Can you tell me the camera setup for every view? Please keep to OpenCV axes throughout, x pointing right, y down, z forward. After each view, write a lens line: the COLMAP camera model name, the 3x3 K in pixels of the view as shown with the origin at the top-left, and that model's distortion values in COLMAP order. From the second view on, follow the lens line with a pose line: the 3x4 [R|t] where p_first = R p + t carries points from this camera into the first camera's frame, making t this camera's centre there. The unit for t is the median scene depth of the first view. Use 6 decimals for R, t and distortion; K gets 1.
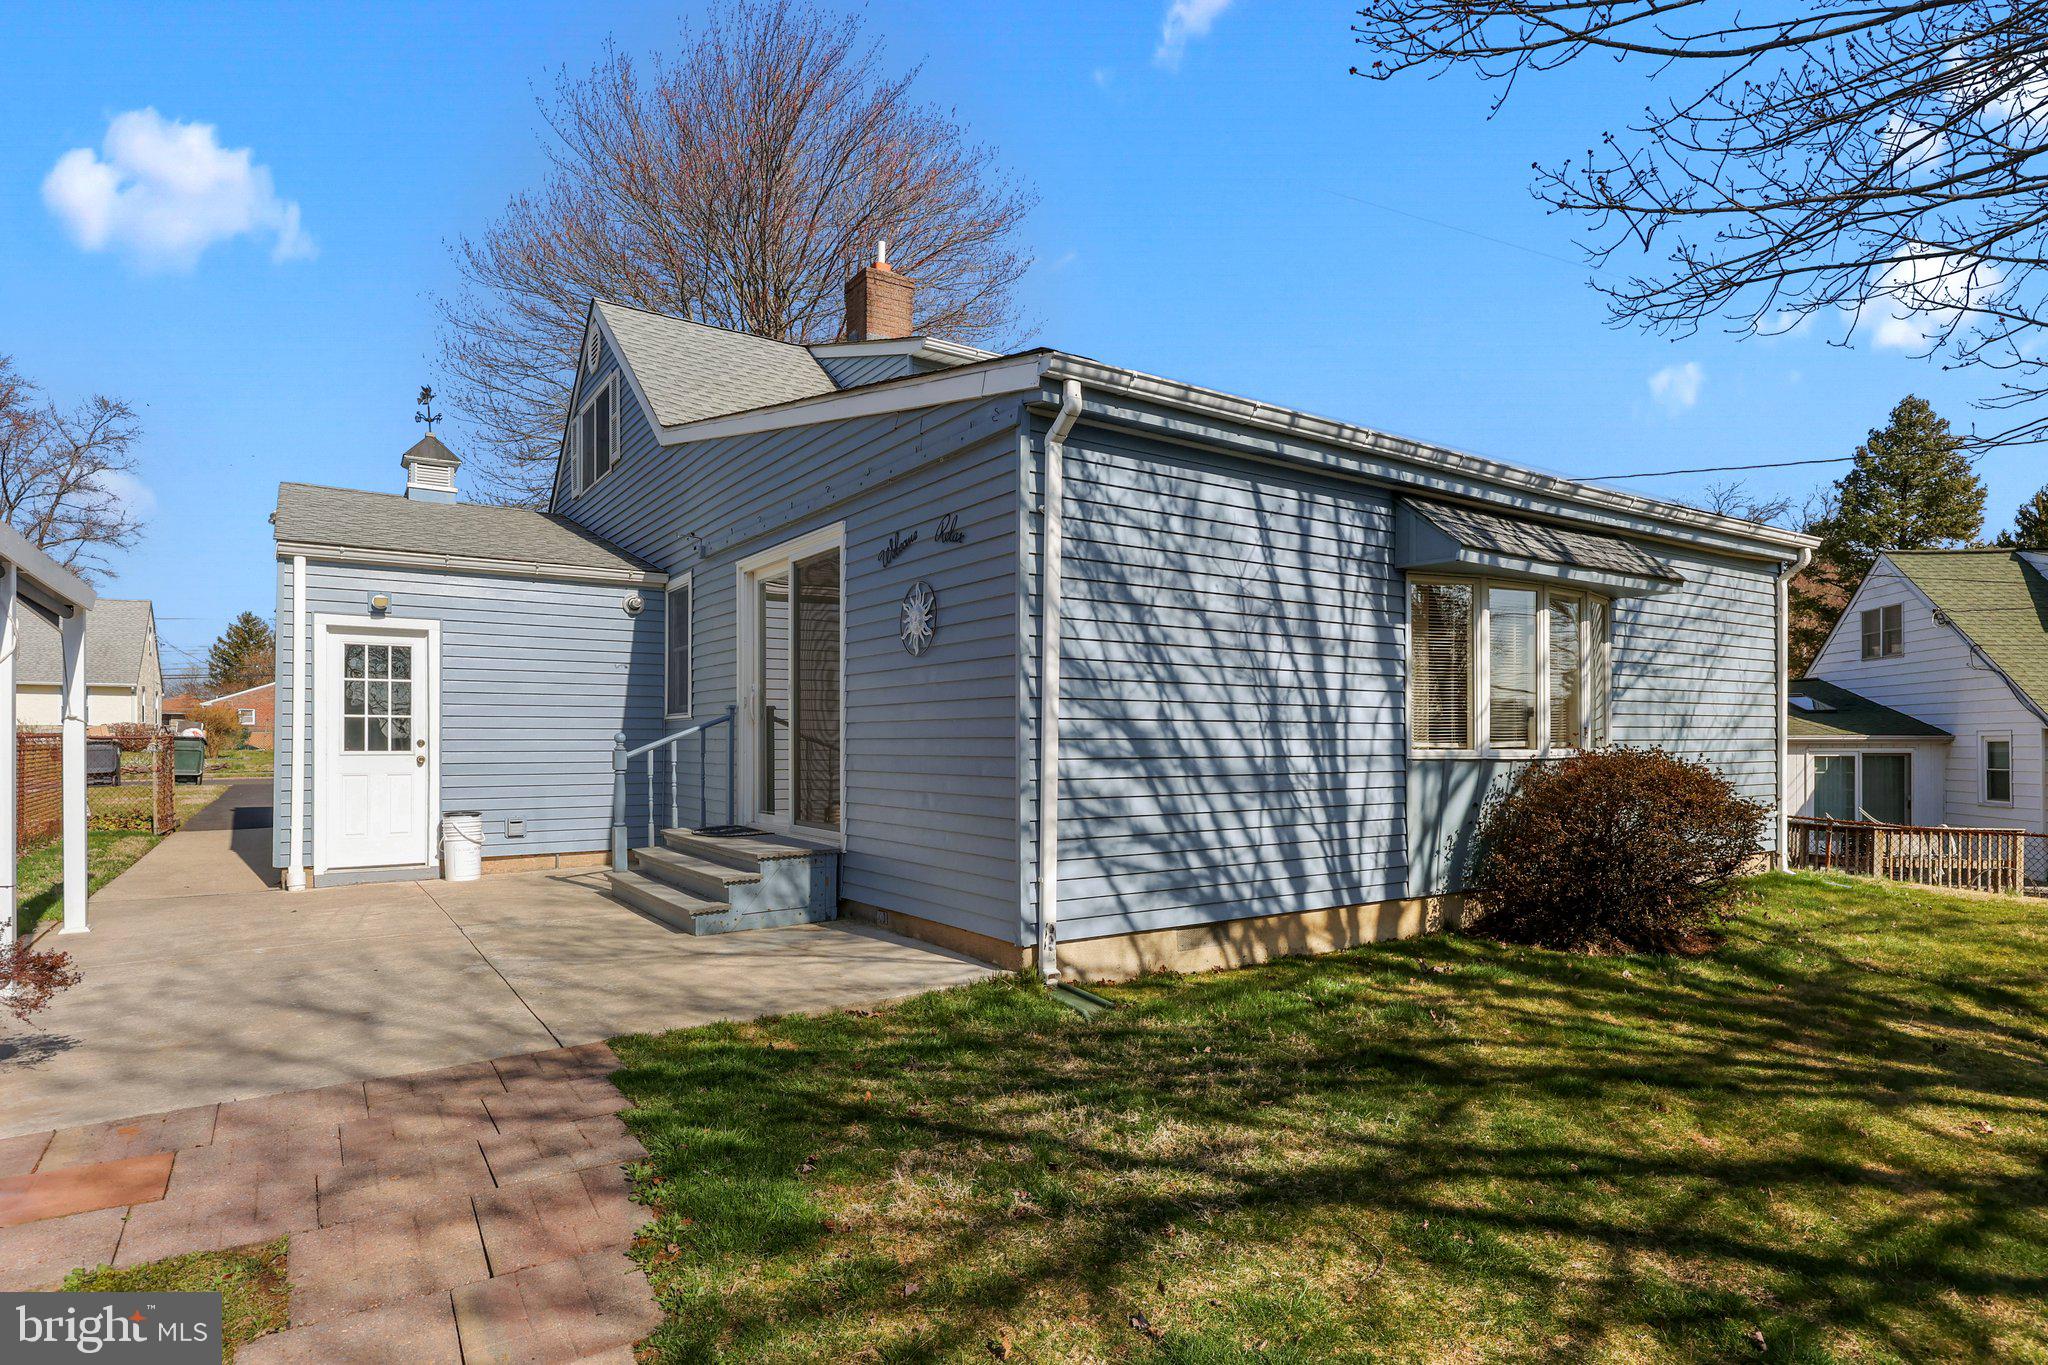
lens RADIAL K [[1092.0, 0, 1024.8], [0, 1092.0, 745.0], [0, 0, 1]] dist [-0.000444, -0.000365]
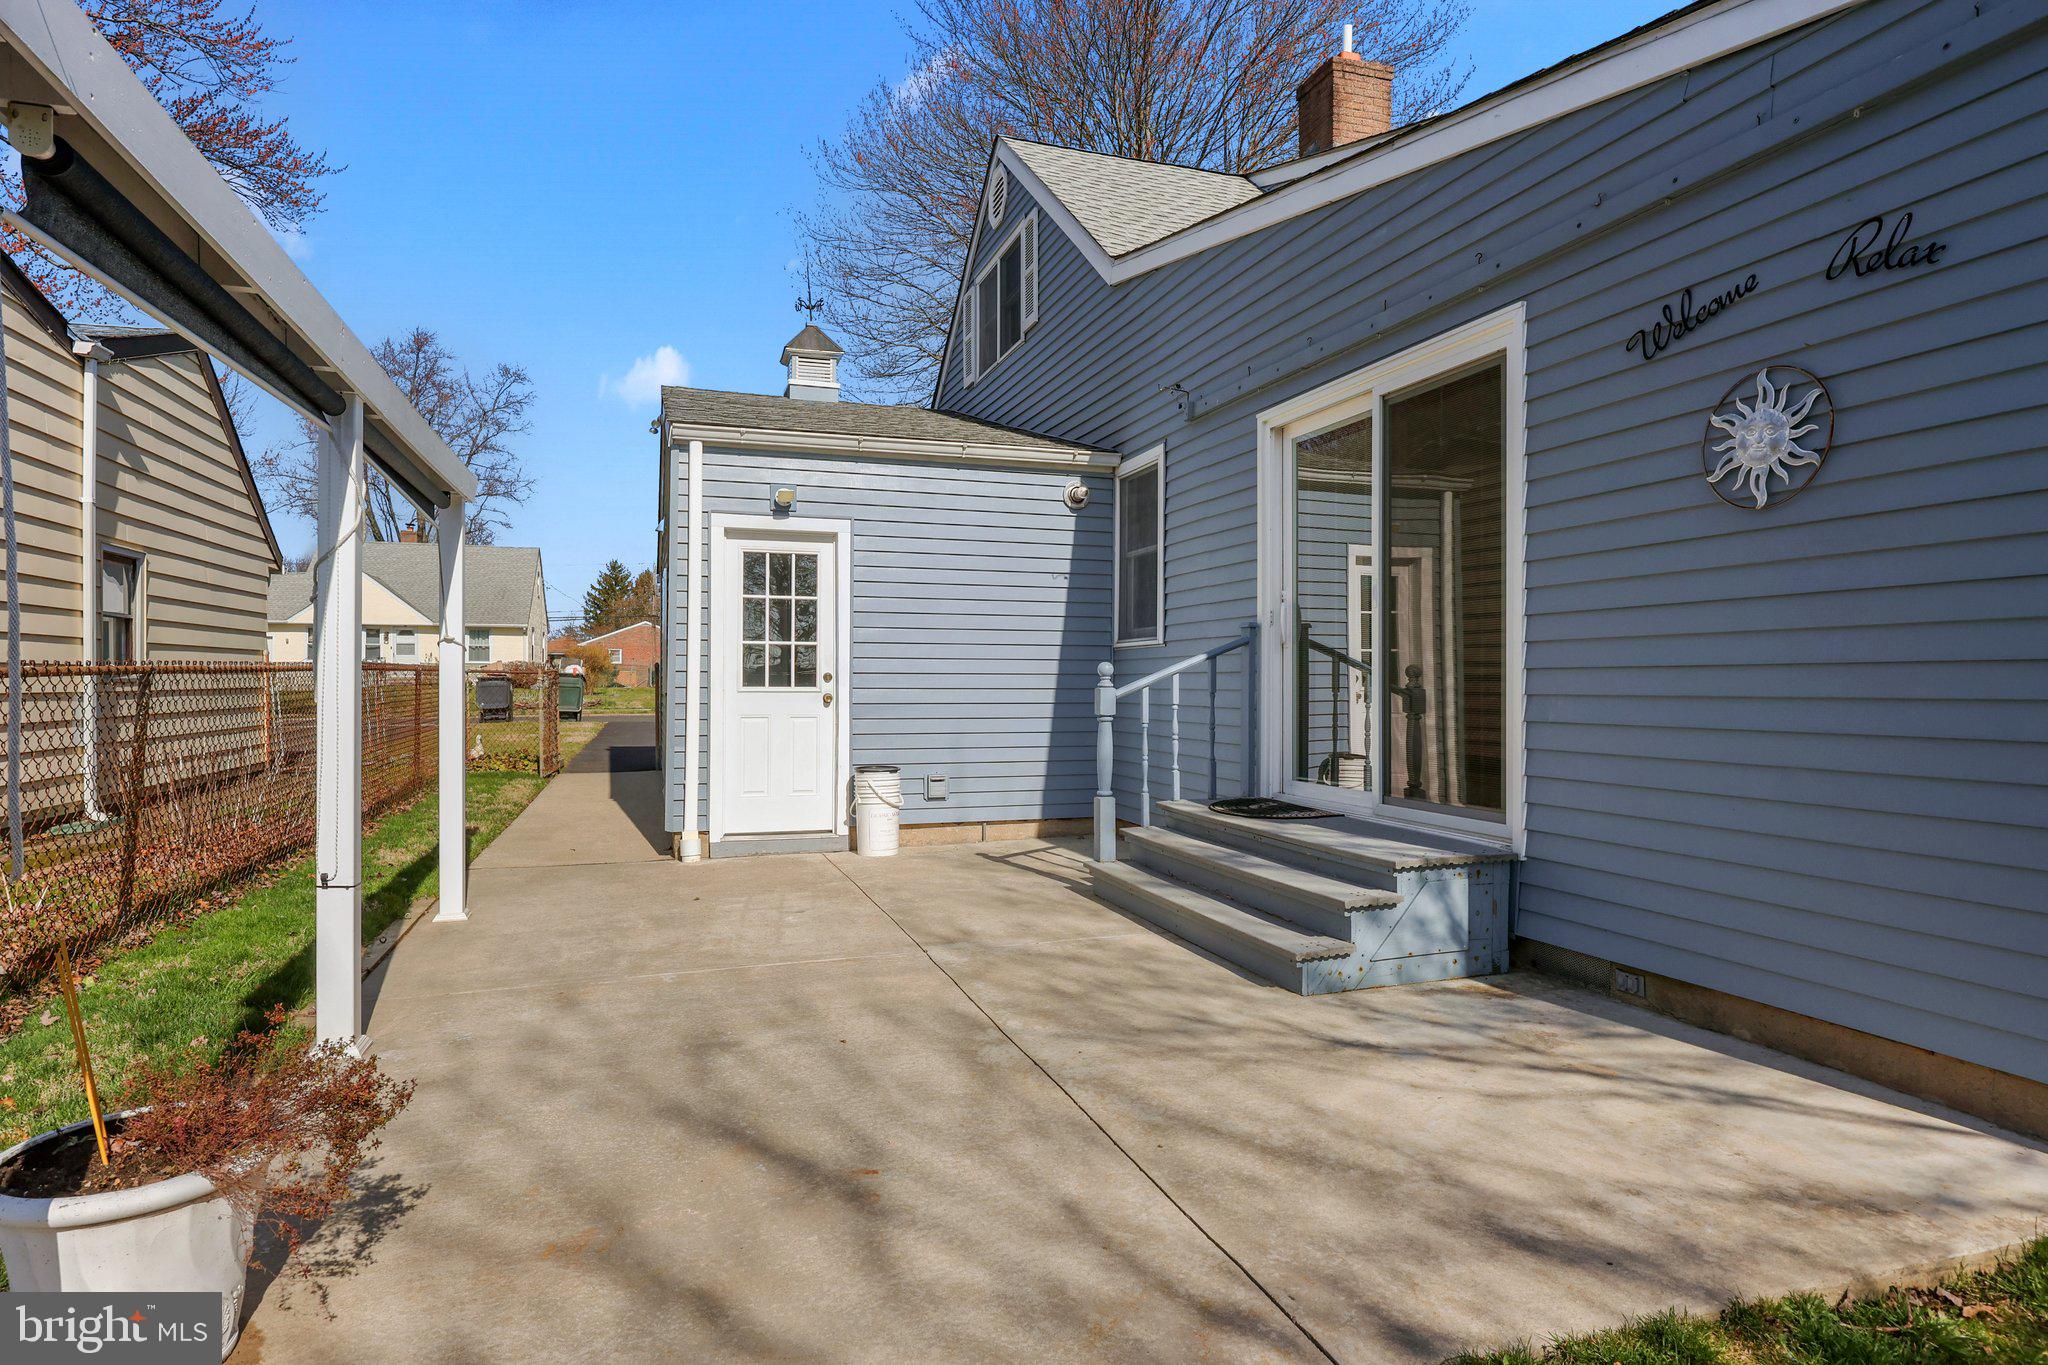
lens RADIAL K [[1166.2, 0, 1024.0], [0, 1166.2, 682.5], [0, 0, 1]] dist [0.005231, -0.000931]
pose [[0.960663, 0.003367, -0.277697, -0.187859], [-0.004043, 0.999990, -0.001865, 0.003248], [0.277688, 0.002915, 0.960667, 0.237400]]
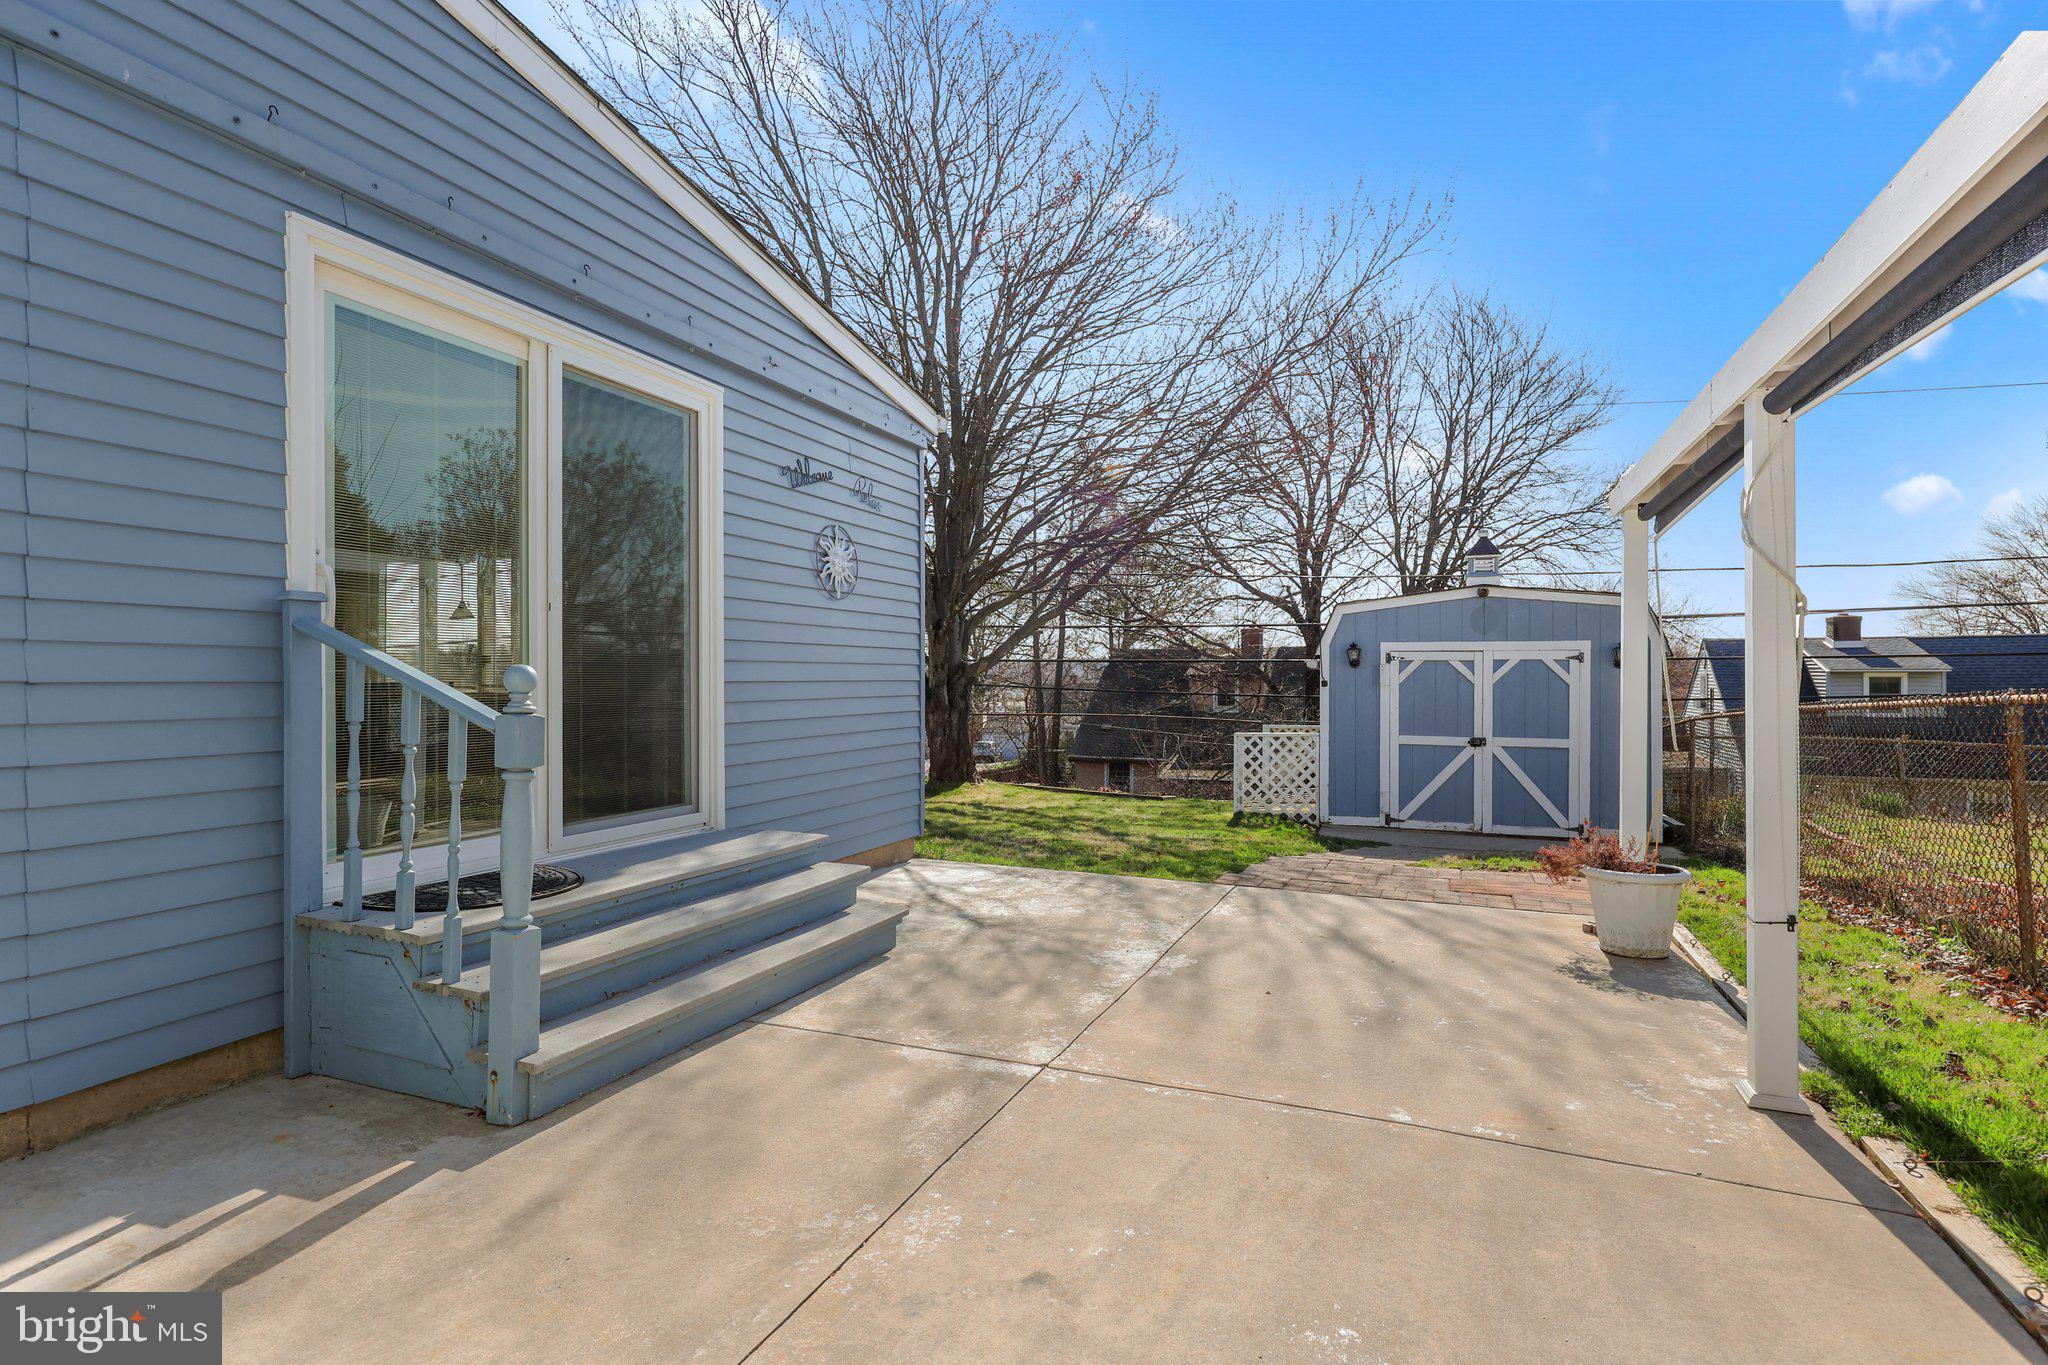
lens RADIAL K [[1081.4, 0, 1024.0], [0, 1081.4, 682.5], [0, 0, 1]] dist [0.000981, 0.000303]
pose [[-0.569670, 0.000203, 0.821874, -0.667724], [0.005476, 0.999979, 0.003549, -0.004874], [-0.821855, 0.006522, -0.569659, 0.942467]]
